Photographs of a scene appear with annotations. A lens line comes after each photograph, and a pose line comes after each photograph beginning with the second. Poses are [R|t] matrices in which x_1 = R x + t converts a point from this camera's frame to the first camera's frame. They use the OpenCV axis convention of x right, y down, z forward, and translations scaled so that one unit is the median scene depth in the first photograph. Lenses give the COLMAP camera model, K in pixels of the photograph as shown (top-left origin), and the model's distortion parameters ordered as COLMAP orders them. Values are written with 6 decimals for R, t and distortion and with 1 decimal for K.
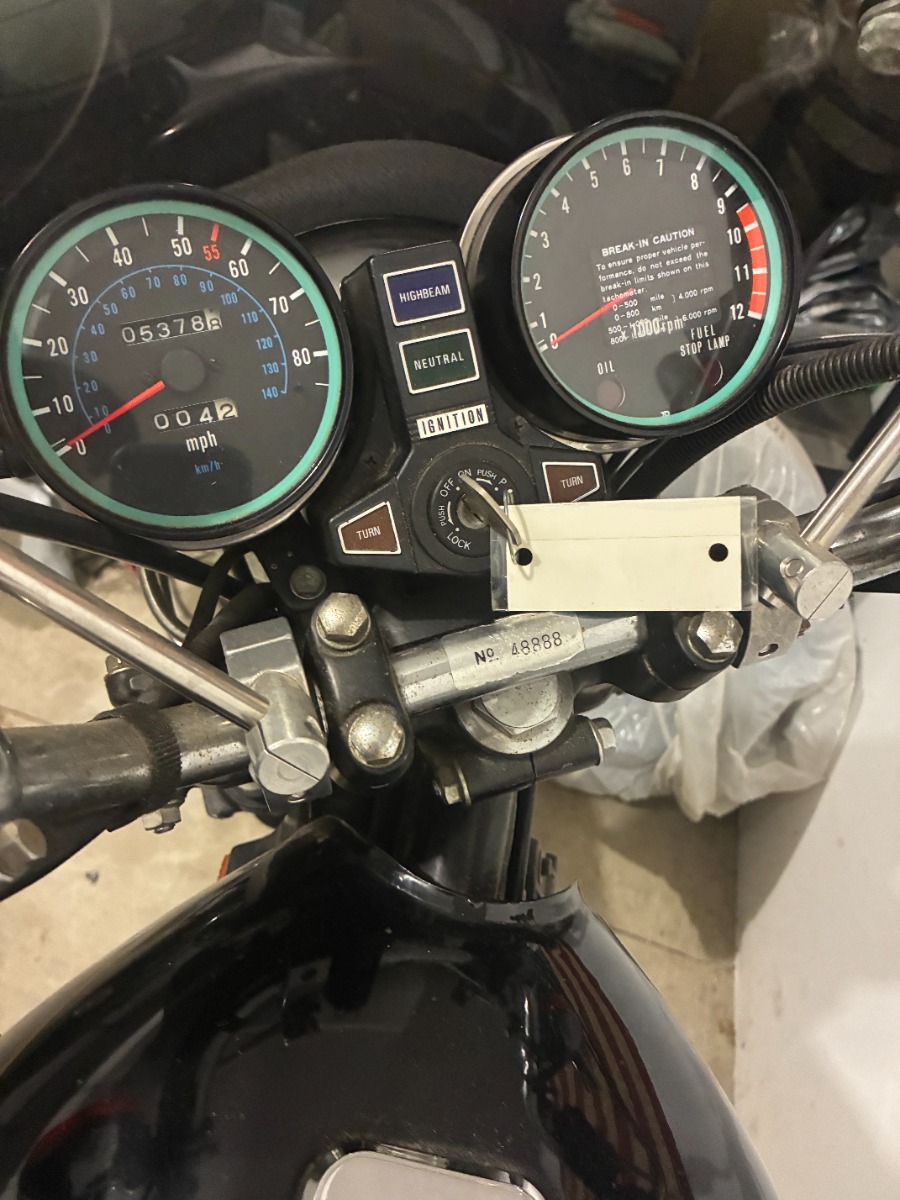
lens RADIAL K [[961.4, 0, 418.7], [0, 961.4, 599.6], [0, 0, 1]] dist [-0.002705, -0.007769]
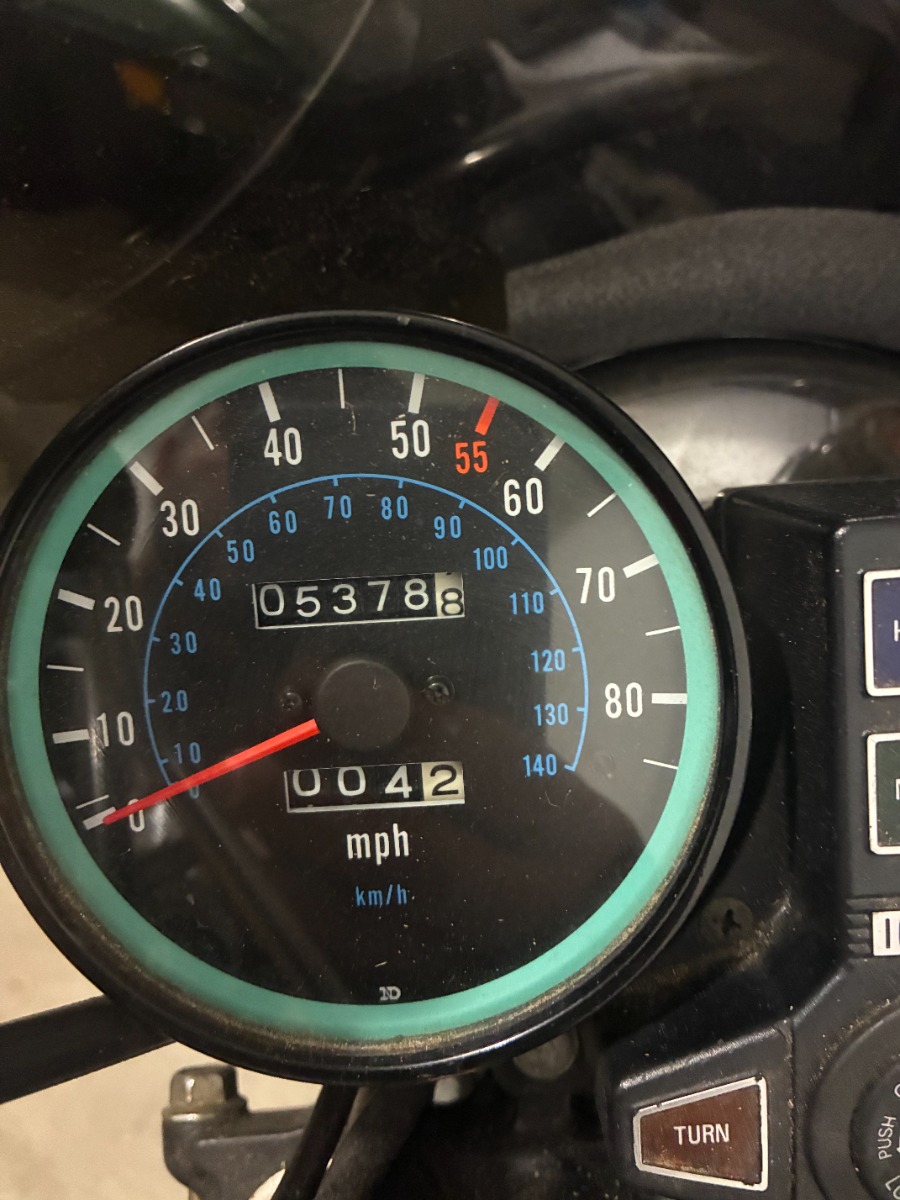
lens RADIAL K [[961.4, 0, 418.7], [0, 961.4, 599.6], [0, 0, 1]] dist [-0.002705, -0.007769]
pose [[0.953545, 0.183722, -0.238744, -0.117185], [-0.185288, 0.982553, 0.016068, -0.294953], [0.237531, 0.028915, 0.970950, 0.547951]]
